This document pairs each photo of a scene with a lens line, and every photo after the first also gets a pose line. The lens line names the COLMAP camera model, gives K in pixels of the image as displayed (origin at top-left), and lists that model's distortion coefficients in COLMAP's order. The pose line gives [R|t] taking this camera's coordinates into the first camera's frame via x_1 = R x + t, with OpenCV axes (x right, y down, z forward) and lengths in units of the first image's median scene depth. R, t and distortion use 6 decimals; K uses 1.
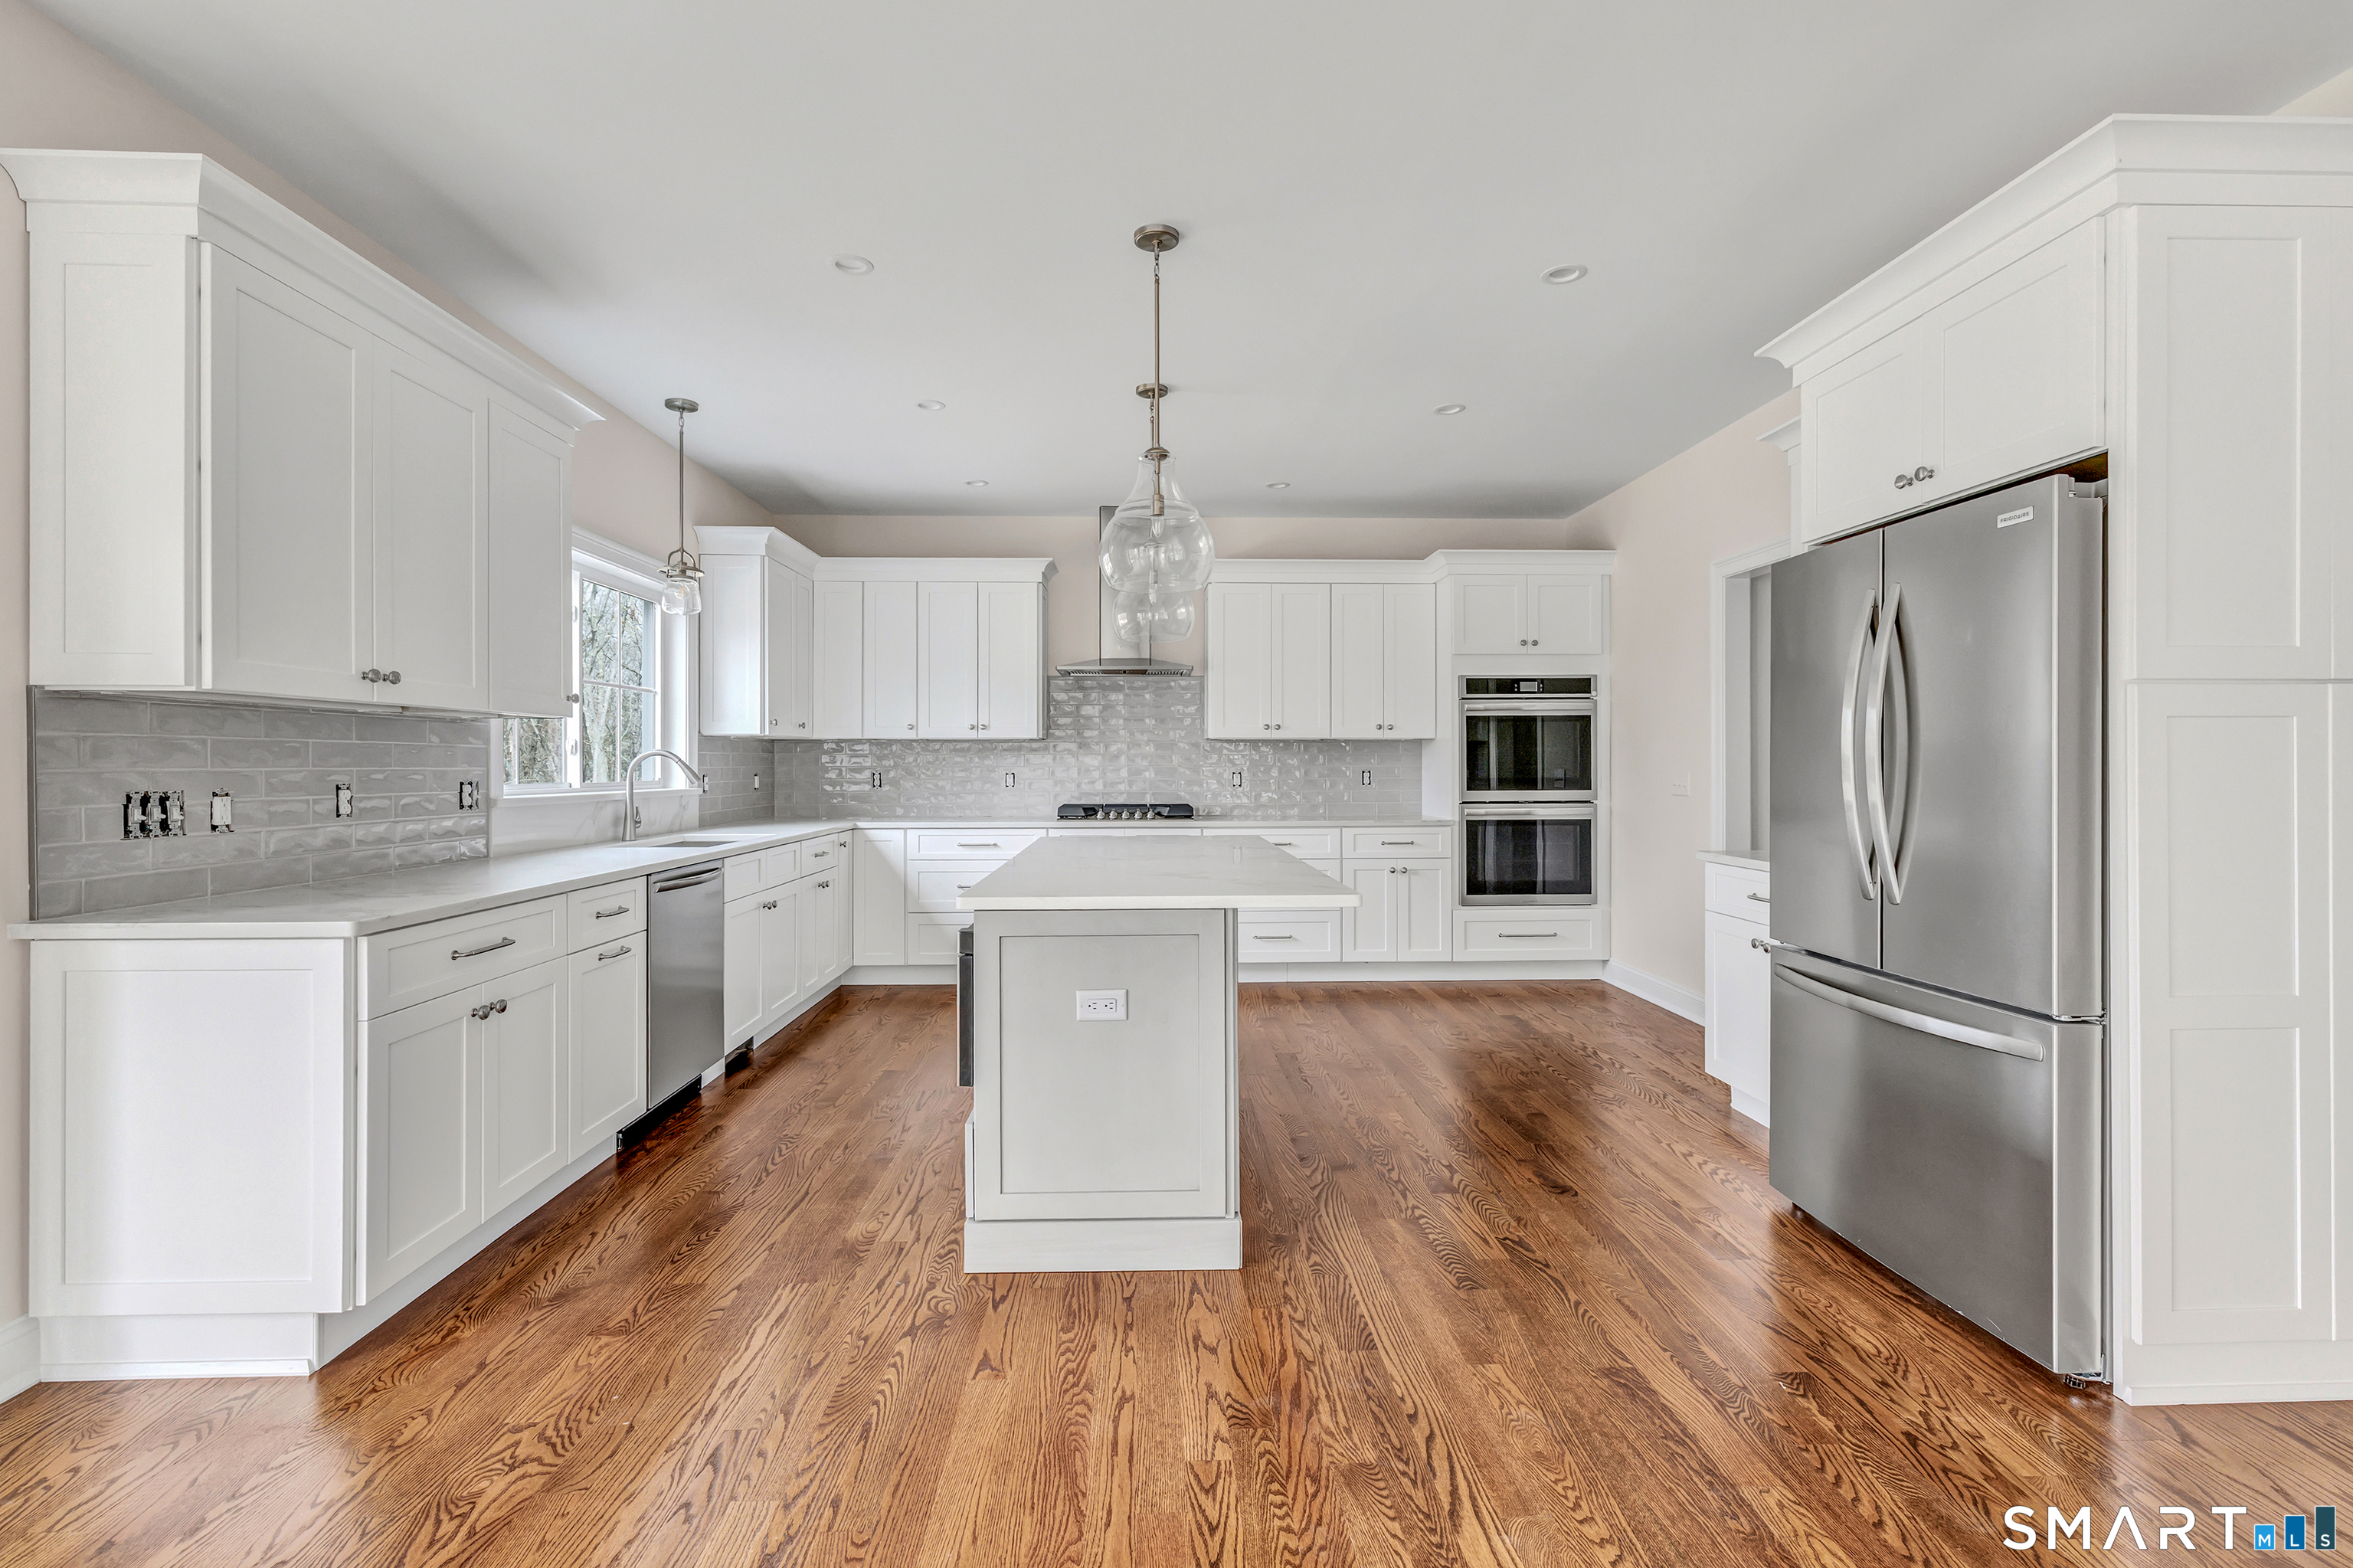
lens RADIAL K [[1055.9, 0, 1179.9], [0, 1055.9, 765.3], [0, 0, 1]] dist [0.000504, -0.000072]
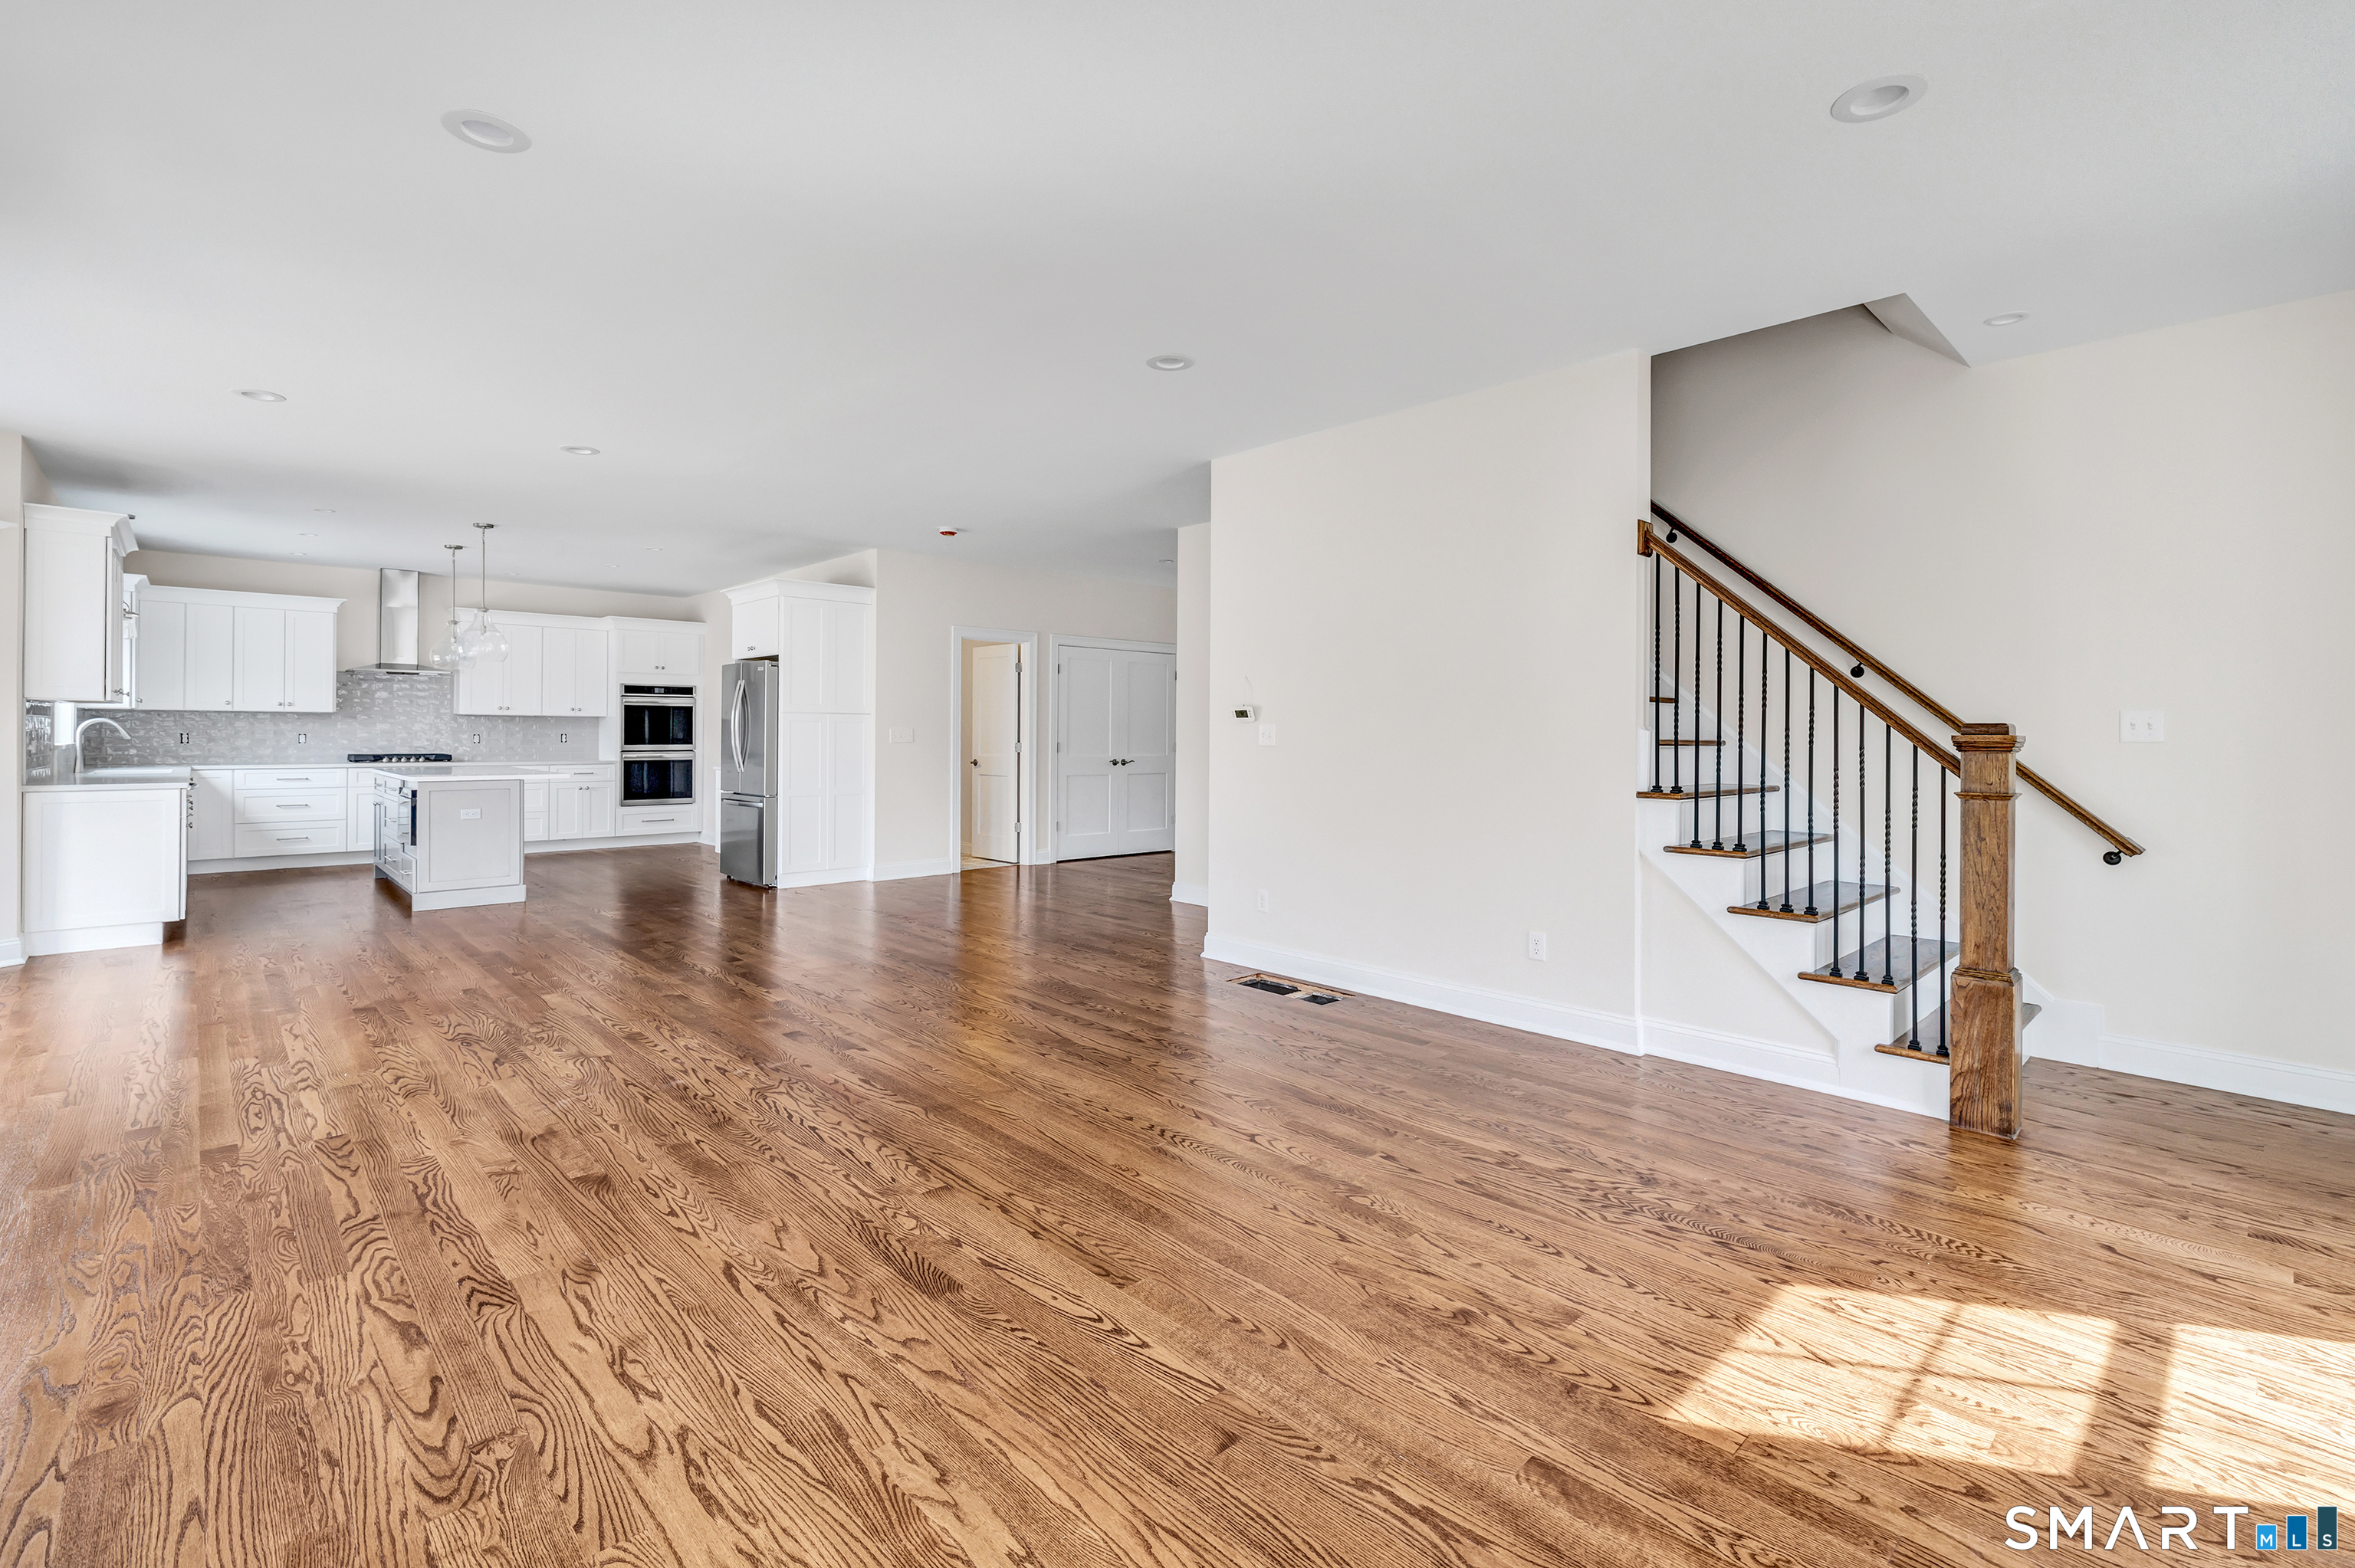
lens RADIAL K [[1080.4, 0, 1146.3], [0, 1080.4, 728.1], [0, 0, 1]] dist [-0.001748, -0.000192]
pose [[0.774166, 0.009015, 0.632918, -0.229942], [-0.006559, 0.999959, -0.006220, -0.000105], [-0.632948, 0.000664, 0.774194, -1.094770]]
